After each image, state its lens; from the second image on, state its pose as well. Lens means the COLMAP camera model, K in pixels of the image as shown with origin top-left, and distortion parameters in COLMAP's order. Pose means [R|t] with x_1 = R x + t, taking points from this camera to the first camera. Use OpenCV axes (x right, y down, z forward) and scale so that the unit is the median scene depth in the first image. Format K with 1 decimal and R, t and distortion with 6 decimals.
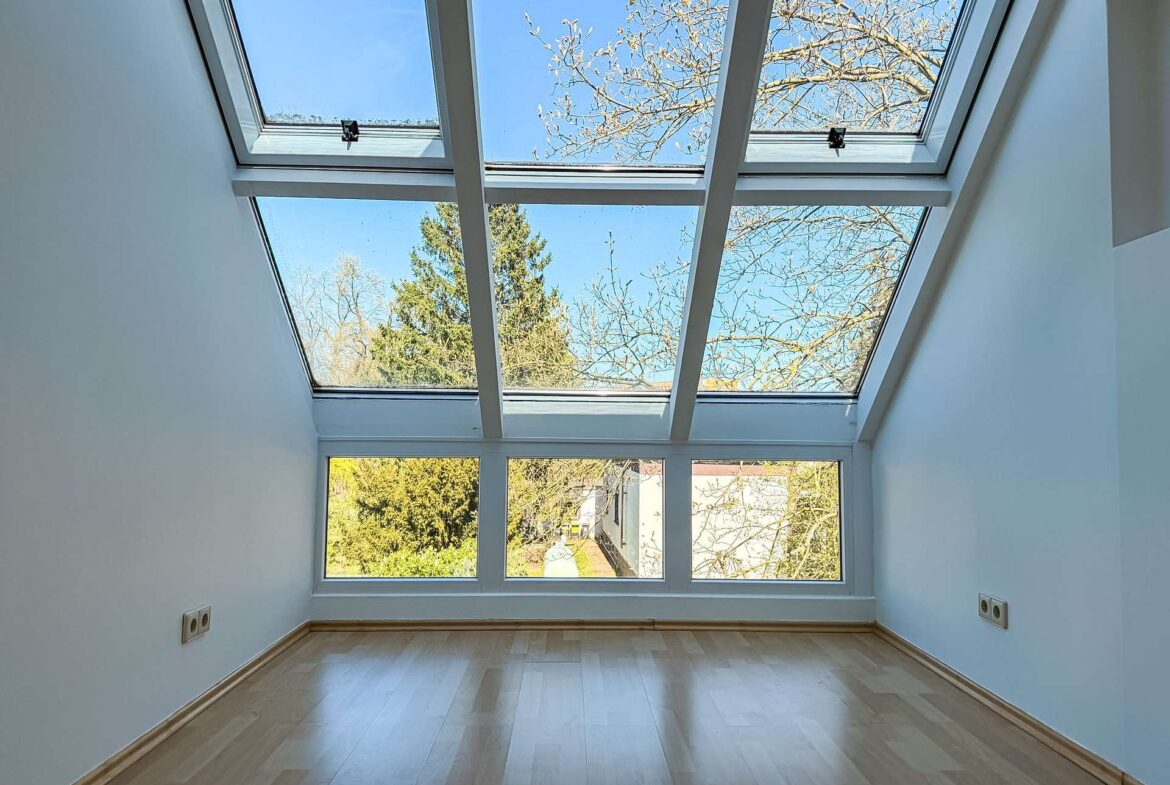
lens RADIAL K [[854.1, 0, 584.7], [0, 854.1, 365.5], [0, 0, 1]] dist [0.002404, 0.000827]
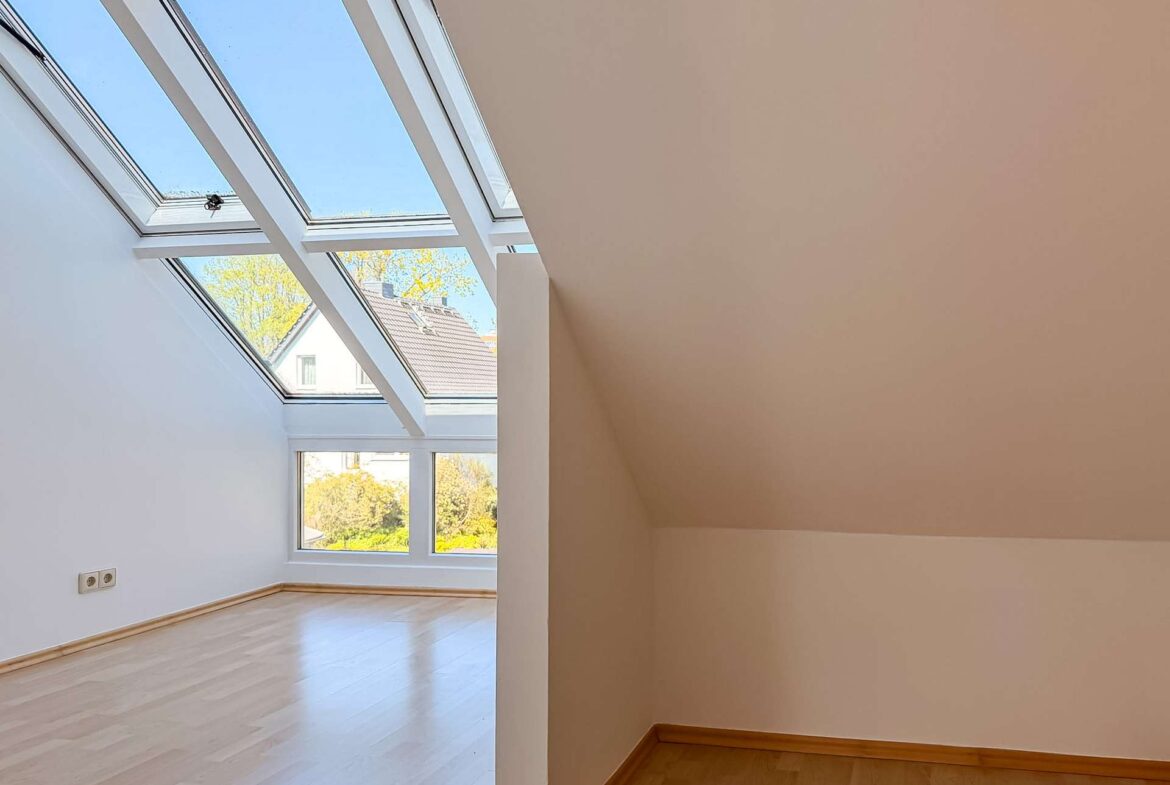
lens RADIAL K [[854.5, 0, 585.0], [0, 854.5, 392.5], [0, 0, 1]] dist [-0.000065, 0.000294]
pose [[0.969812, -0.019703, -0.243057, 0.560200], [0.034468, 0.997799, 0.056641, -0.045332], [0.241406, -0.063309, 0.968357, -0.112440]]
